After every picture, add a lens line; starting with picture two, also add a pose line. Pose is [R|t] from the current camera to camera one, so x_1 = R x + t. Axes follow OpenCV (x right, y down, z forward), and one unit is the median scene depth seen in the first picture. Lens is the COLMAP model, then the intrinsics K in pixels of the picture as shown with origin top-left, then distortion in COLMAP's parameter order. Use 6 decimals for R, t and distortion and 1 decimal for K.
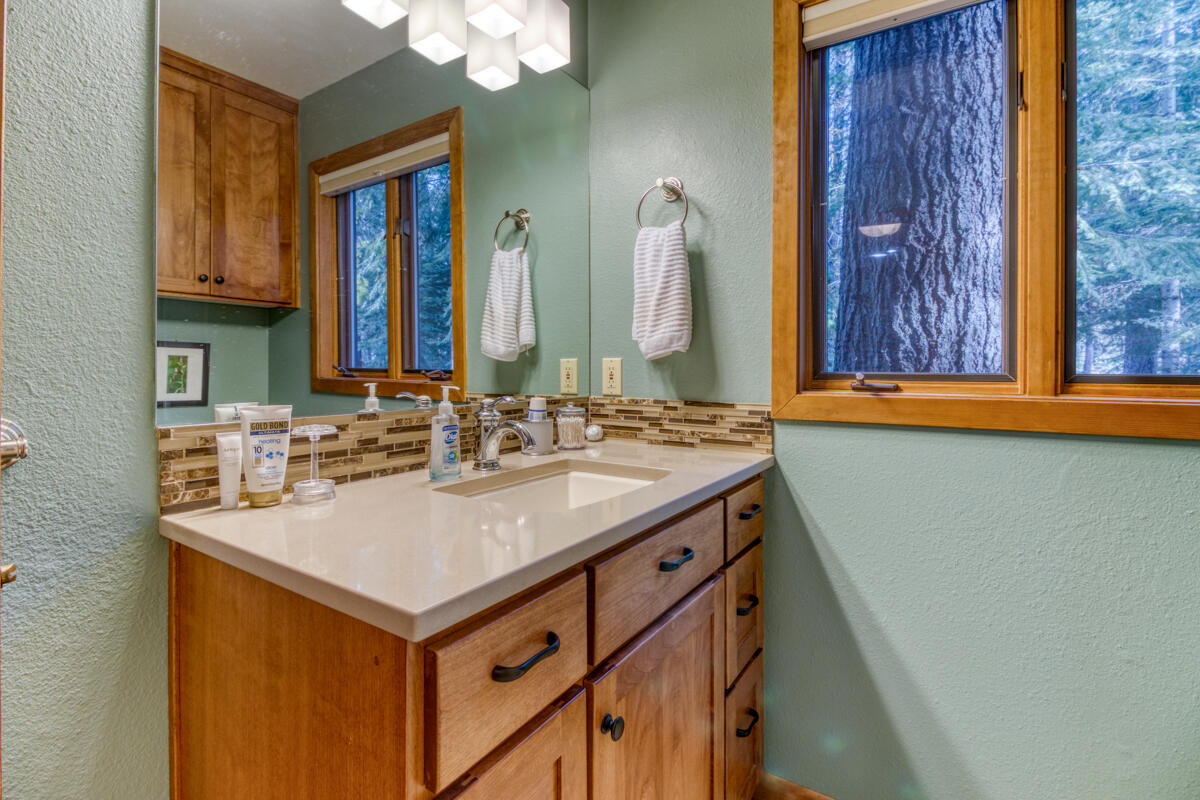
lens RADIAL K [[548.0, 0, 603.9], [0, 548.0, 375.9], [0, 0, 1]] dist [0.004834, -0.010092]
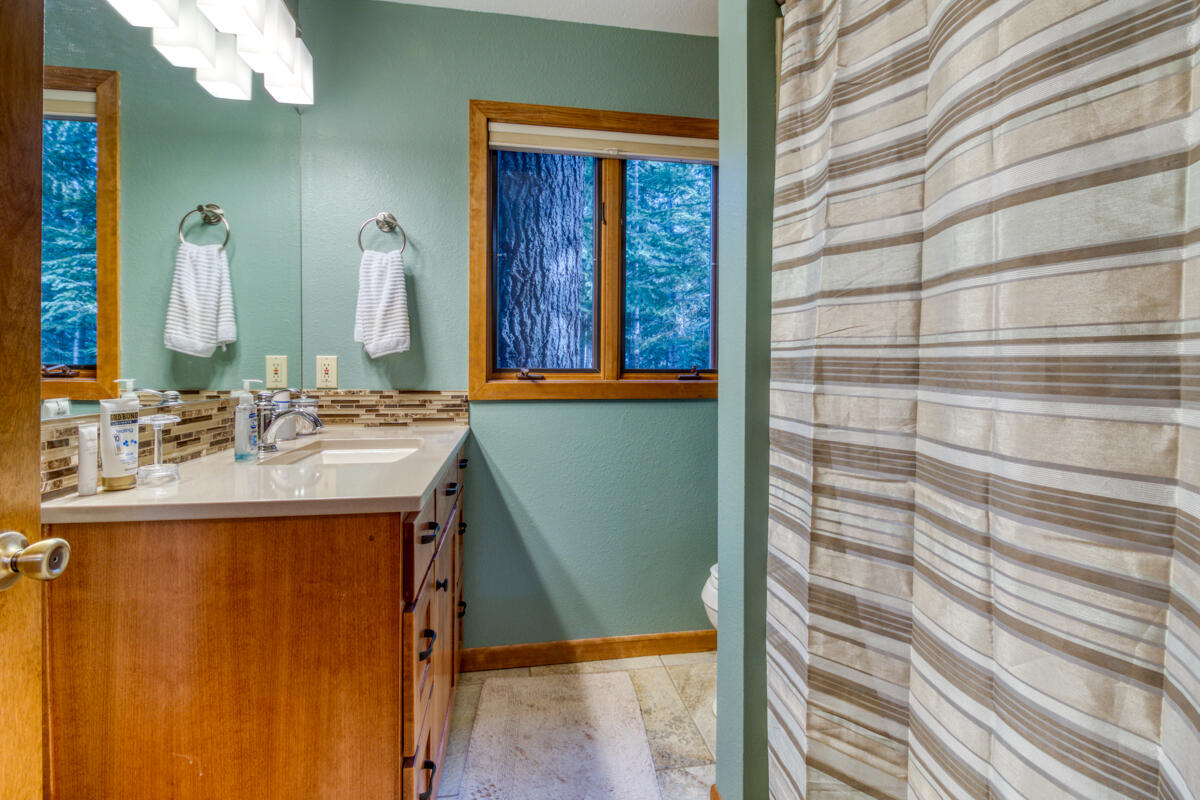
lens RADIAL K [[578.2, 0, 603.7], [0, 578.2, 386.8], [0, 0, 1]] dist [0.022139, -0.013048]
pose [[0.718047, -0.023213, 0.695607, -0.445486], [0.007156, 0.999637, 0.025973, 0.005779], [-0.695958, -0.013672, 0.717952, -0.299426]]
